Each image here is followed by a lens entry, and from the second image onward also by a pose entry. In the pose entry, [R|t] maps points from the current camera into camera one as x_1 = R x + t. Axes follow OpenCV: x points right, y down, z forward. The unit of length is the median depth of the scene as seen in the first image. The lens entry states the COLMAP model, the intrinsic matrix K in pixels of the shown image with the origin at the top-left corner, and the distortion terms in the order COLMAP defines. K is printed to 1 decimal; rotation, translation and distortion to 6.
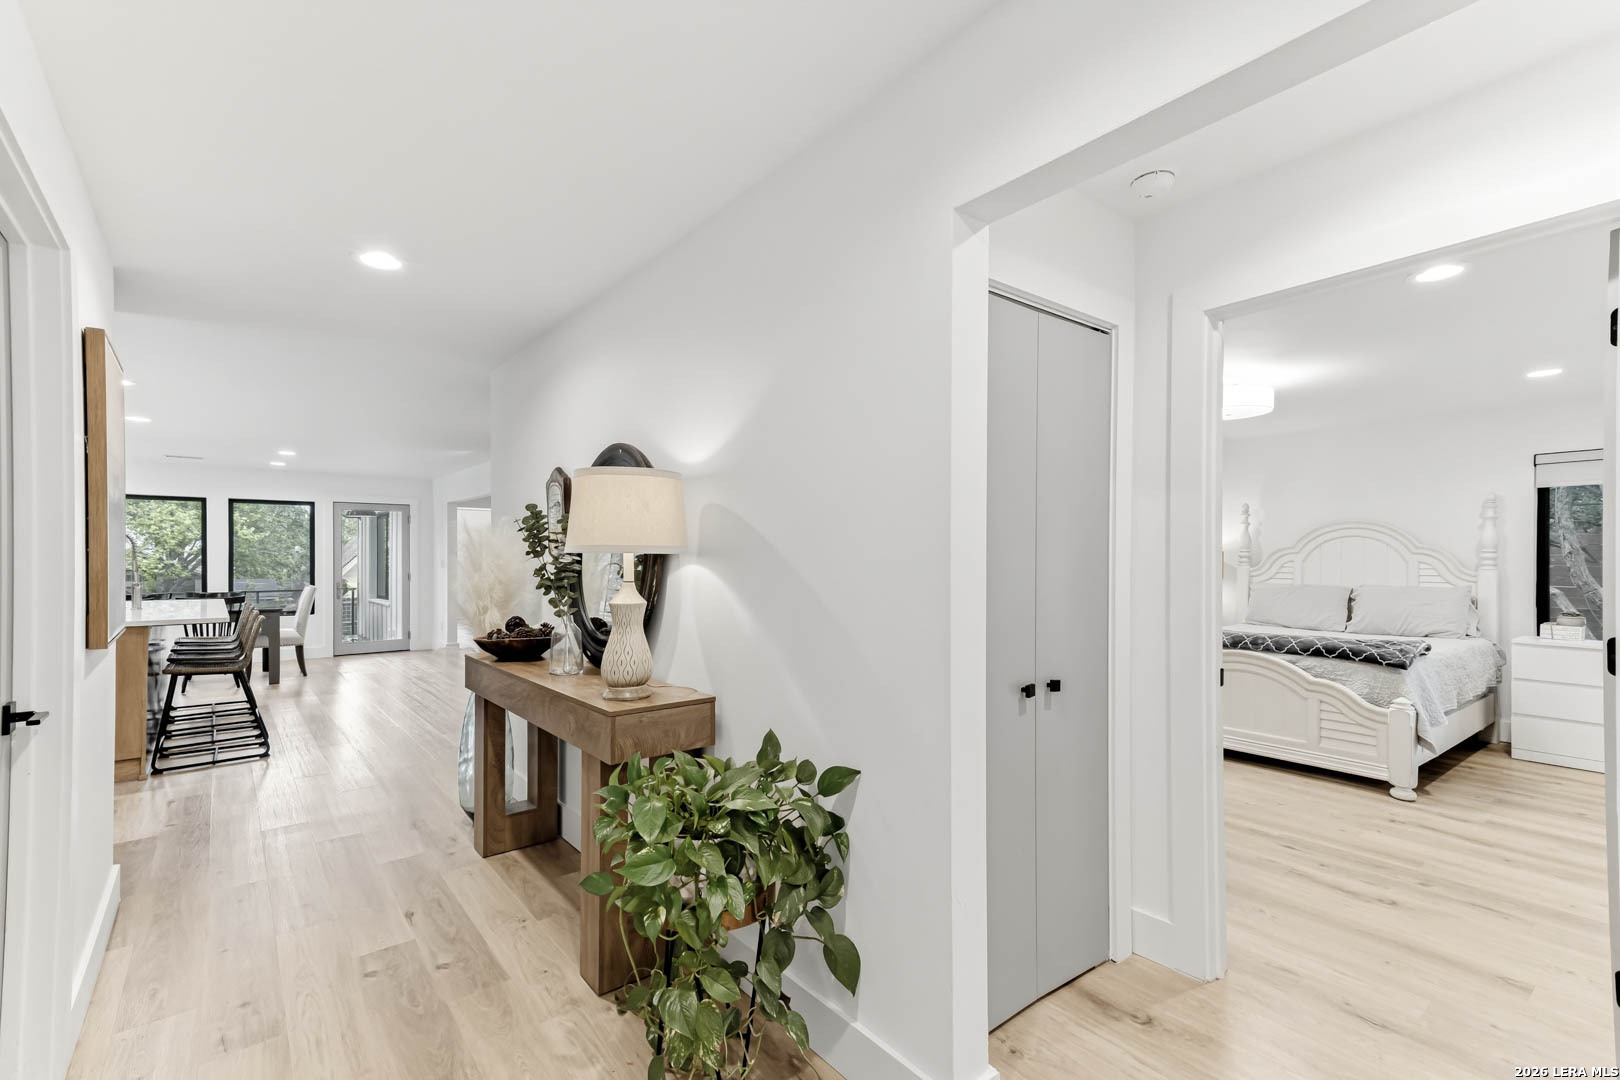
lens RADIAL K [[725.7, 0, 804.0], [0, 725.7, 551.2], [0, 0, 1]] dist [0.039923, 0.001003]
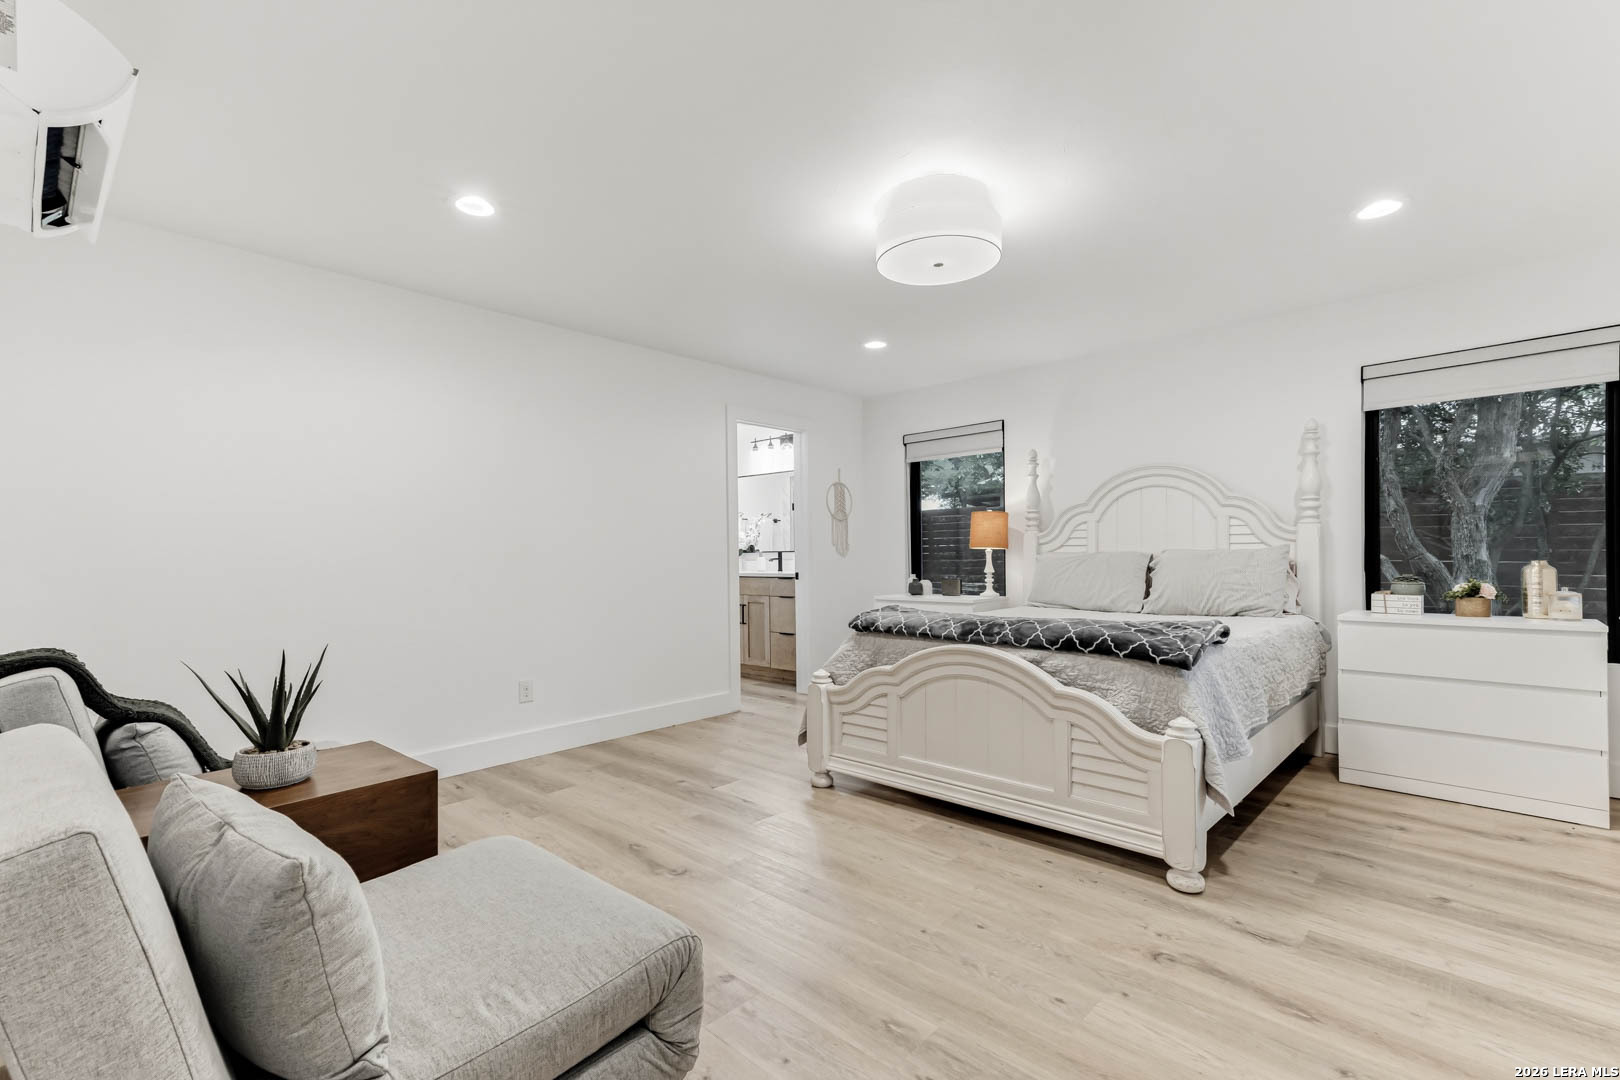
lens RADIAL K [[725.7, 0, 804.0], [0, 725.7, 551.2], [0, 0, 1]] dist [0.039923, 0.001003]
pose [[0.990608, -0.015213, 0.135882, 0.353608], [0.014754, 0.999882, 0.004390, 0.046894], [-0.135933, -0.002344, 0.990715, 0.382373]]
